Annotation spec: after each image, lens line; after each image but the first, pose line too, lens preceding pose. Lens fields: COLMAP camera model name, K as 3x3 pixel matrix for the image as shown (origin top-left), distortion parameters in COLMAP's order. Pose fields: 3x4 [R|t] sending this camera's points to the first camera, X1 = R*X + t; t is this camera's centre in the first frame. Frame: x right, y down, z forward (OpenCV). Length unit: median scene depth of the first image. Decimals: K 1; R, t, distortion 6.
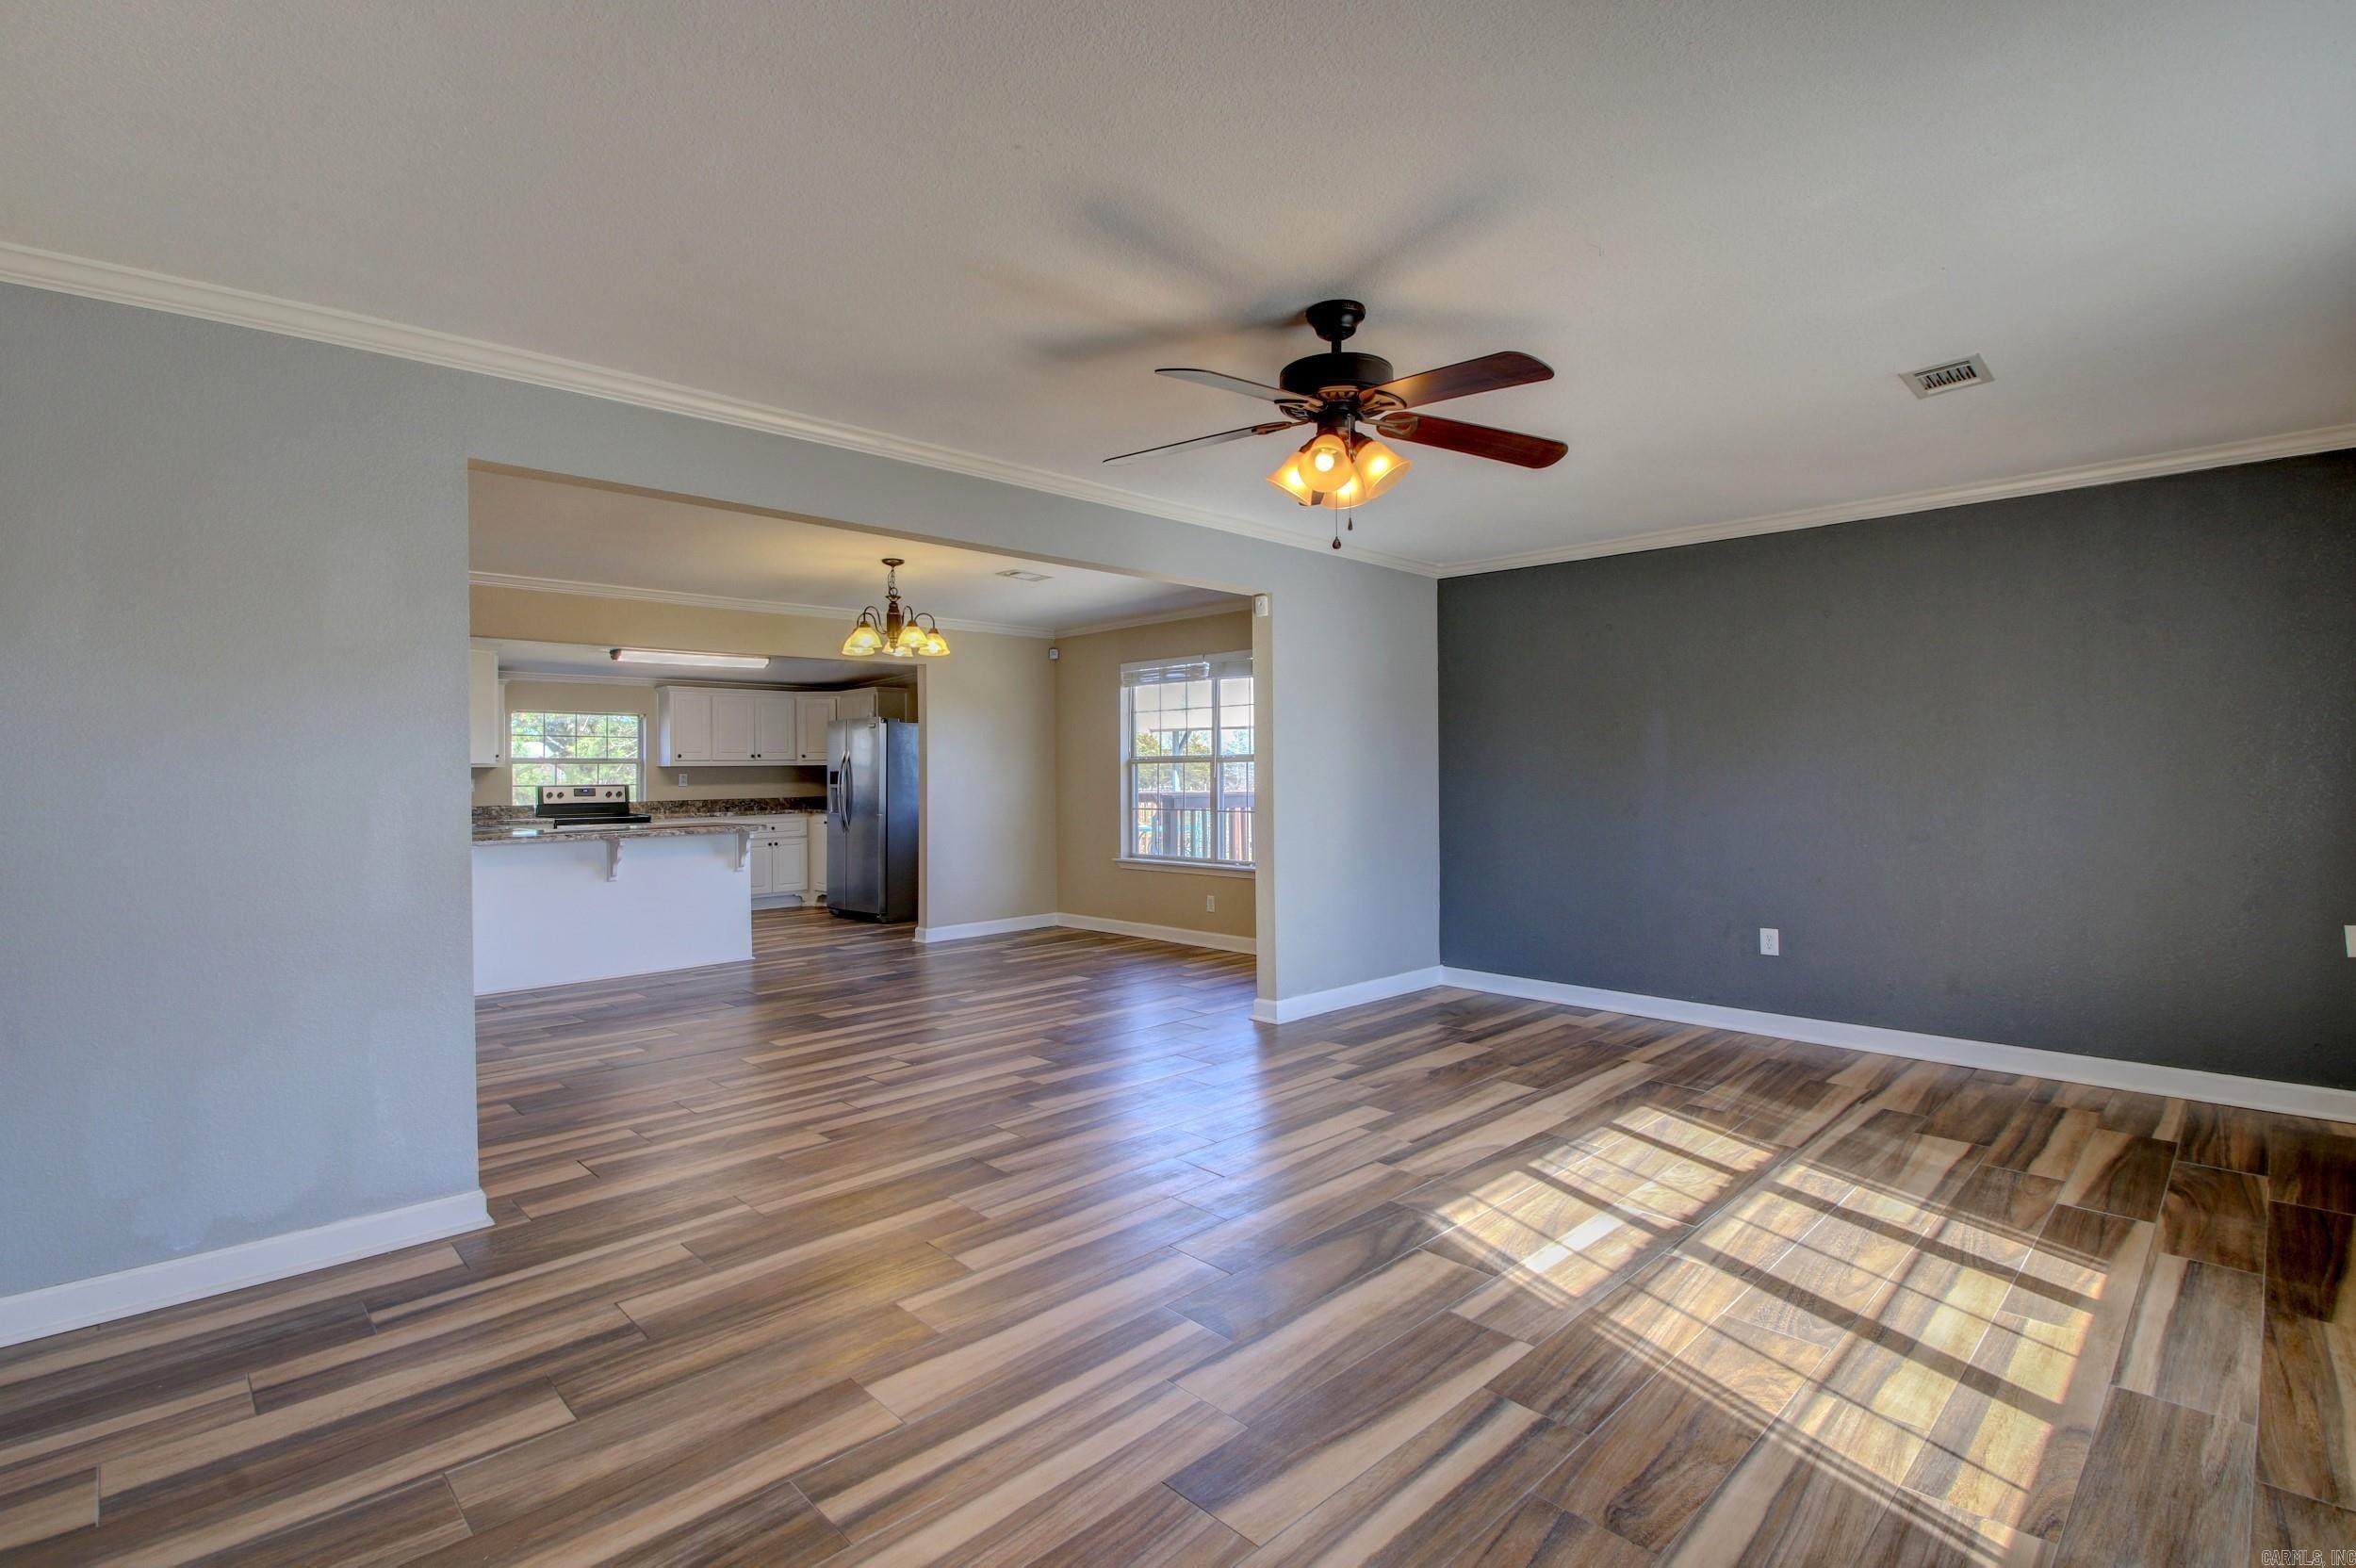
lens RADIAL K [[1095.1, 0, 1173.5], [0, 1095.1, 774.8], [0, 0, 1]] dist [0.006033, -0.018855]
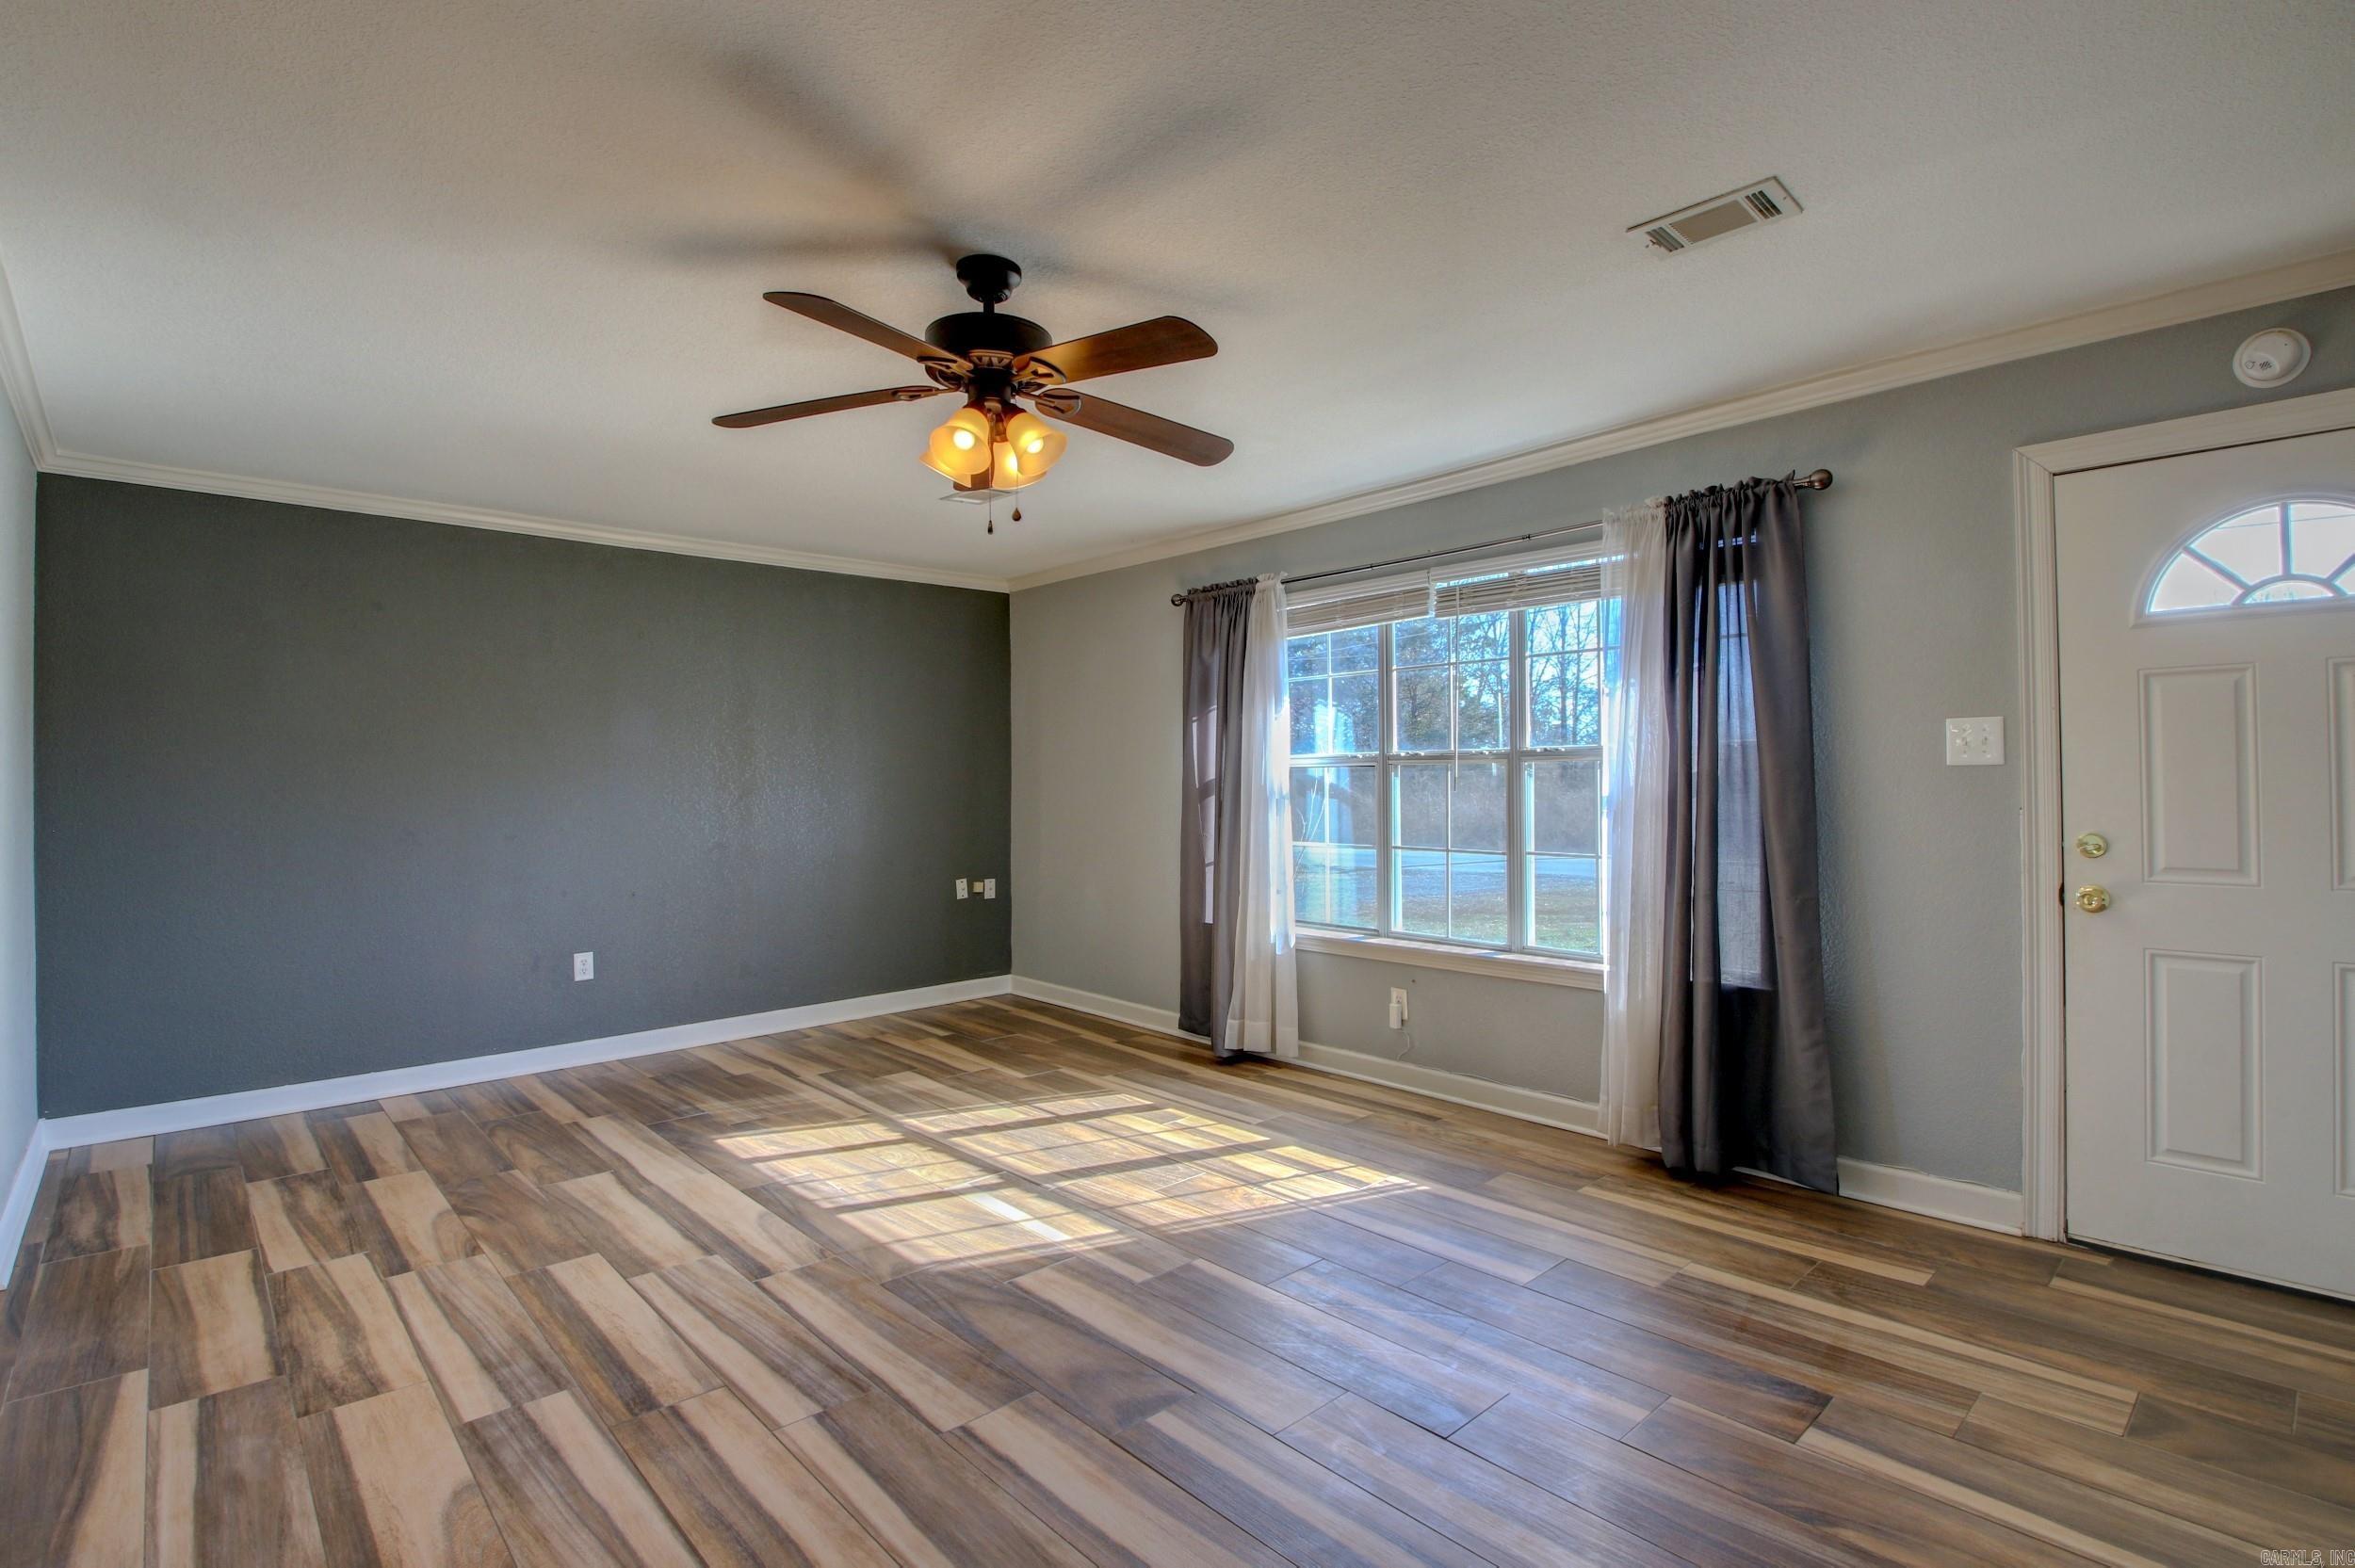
lens RADIAL K [[1094.5, 0, 1174.0], [0, 1094.5, 775.9], [0, 0, 1]] dist [0.006033, -0.018855]
pose [[0.025045, 0.007813, 0.999656, -0.621118], [0.013923, 0.999870, -0.008163, 0.000494], [-0.999589, 0.014122, 0.024933, 0.698953]]
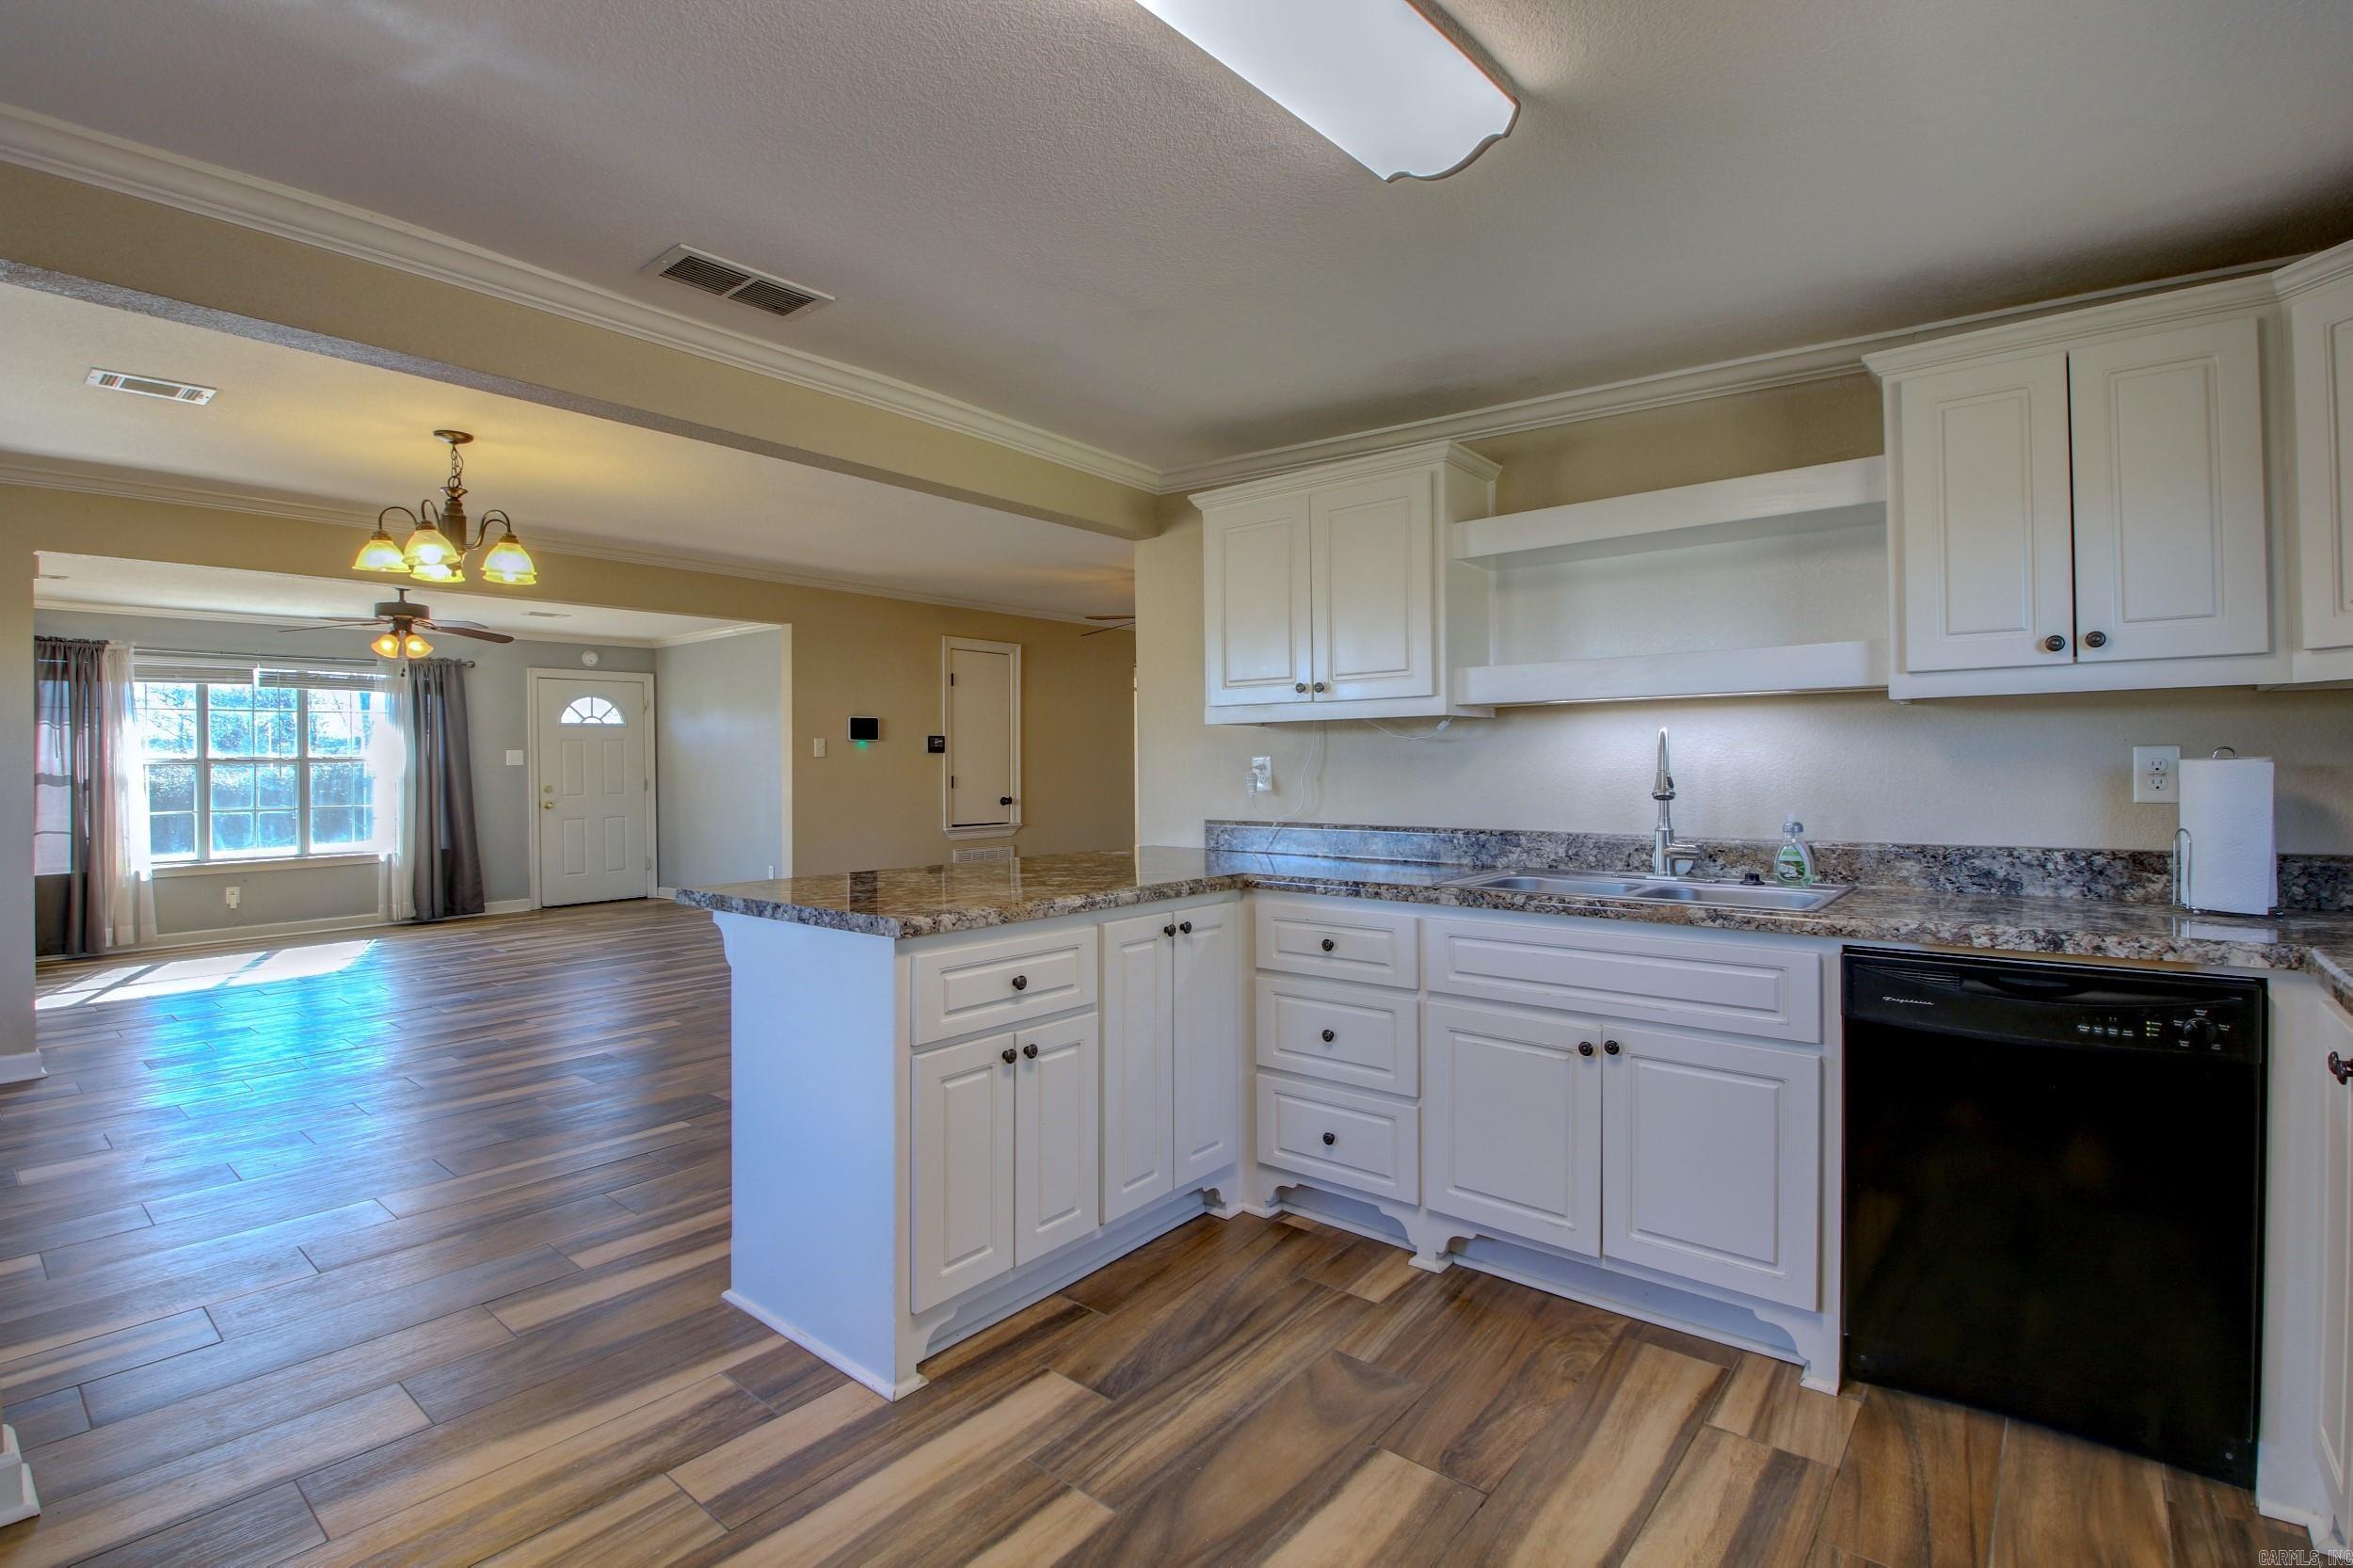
lens RADIAL K [[1093.7, 0, 1178.8], [0, 1093.7, 775.5], [0, 0, 1]] dist [0.006033, -0.018855]
pose [[-0.993692, 0.021554, -0.110056, -1.095252], [0.020017, 0.999686, 0.015051, 0.011348], [0.110346, 0.012753, -0.993811, 3.052458]]
